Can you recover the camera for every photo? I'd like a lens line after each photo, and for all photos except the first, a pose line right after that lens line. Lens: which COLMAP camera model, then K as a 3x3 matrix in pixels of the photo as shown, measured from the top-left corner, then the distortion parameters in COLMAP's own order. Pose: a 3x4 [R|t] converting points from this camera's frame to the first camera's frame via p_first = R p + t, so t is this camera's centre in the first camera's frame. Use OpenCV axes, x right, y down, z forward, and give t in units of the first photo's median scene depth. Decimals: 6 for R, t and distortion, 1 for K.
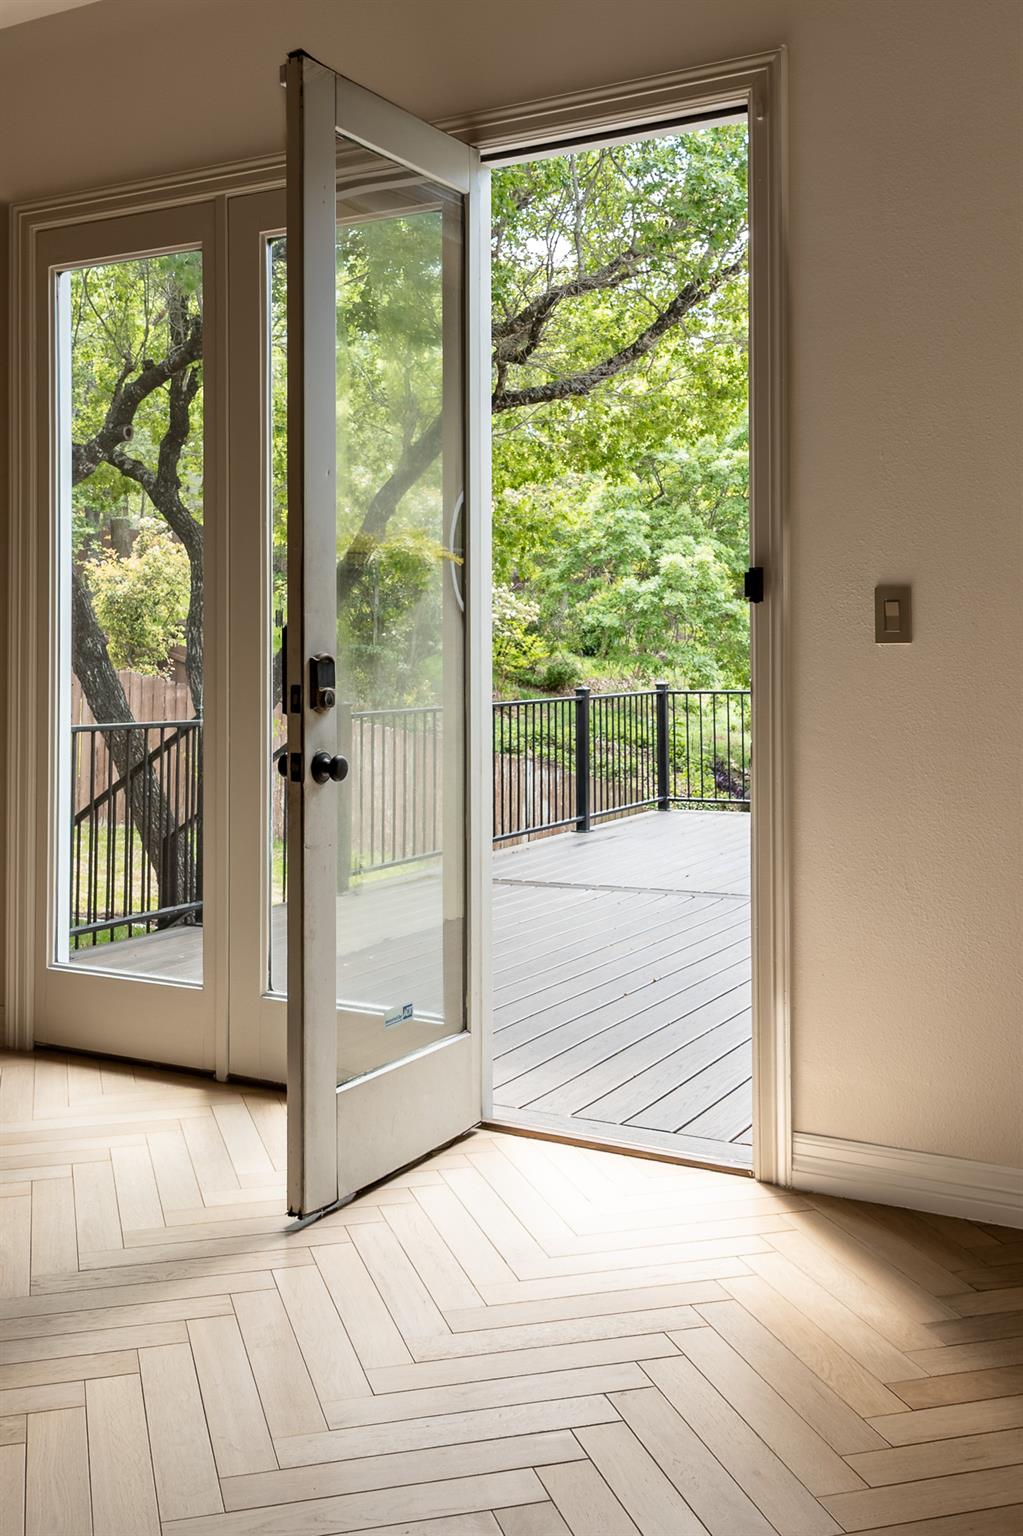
lens RADIAL K [[1501.3, 0, 511.5], [0, 1501.3, 768.0], [0, 0, 1]] dist [0.002017, 0.000658]
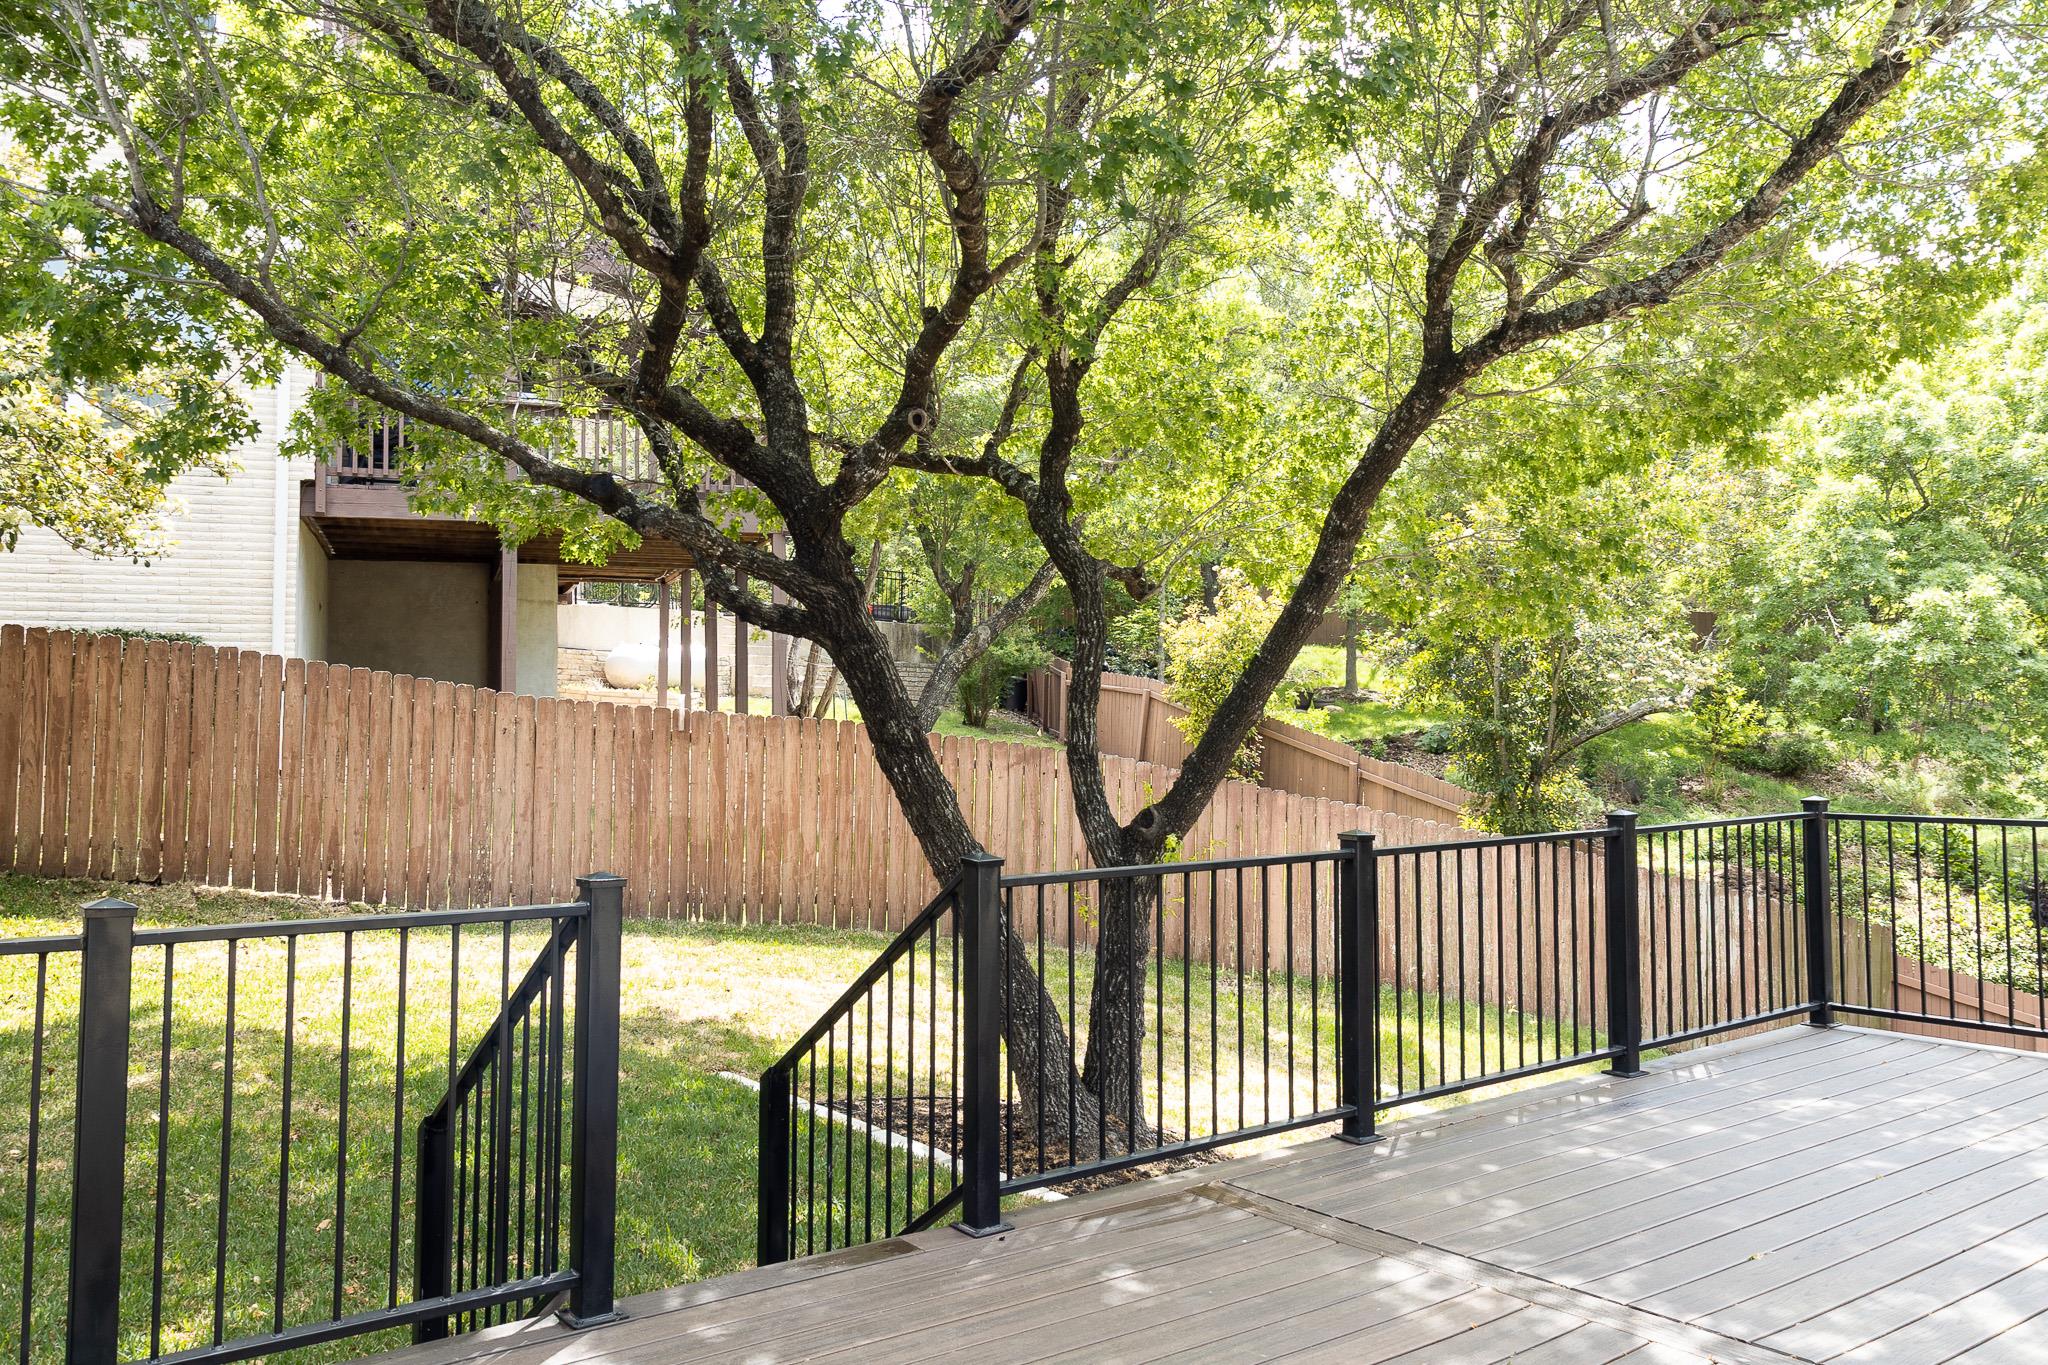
lens RADIAL K [[1629.2, 0, 1023.3], [0, 1629.2, 730.5], [0, 0, 1]] dist [0.001246, 0.000689]
pose [[0.908100, 0.003749, -0.418736, 0.043661], [-0.033509, 0.997404, -0.063740, -0.016893], [0.417410, 0.071914, 0.905868, 0.162913]]
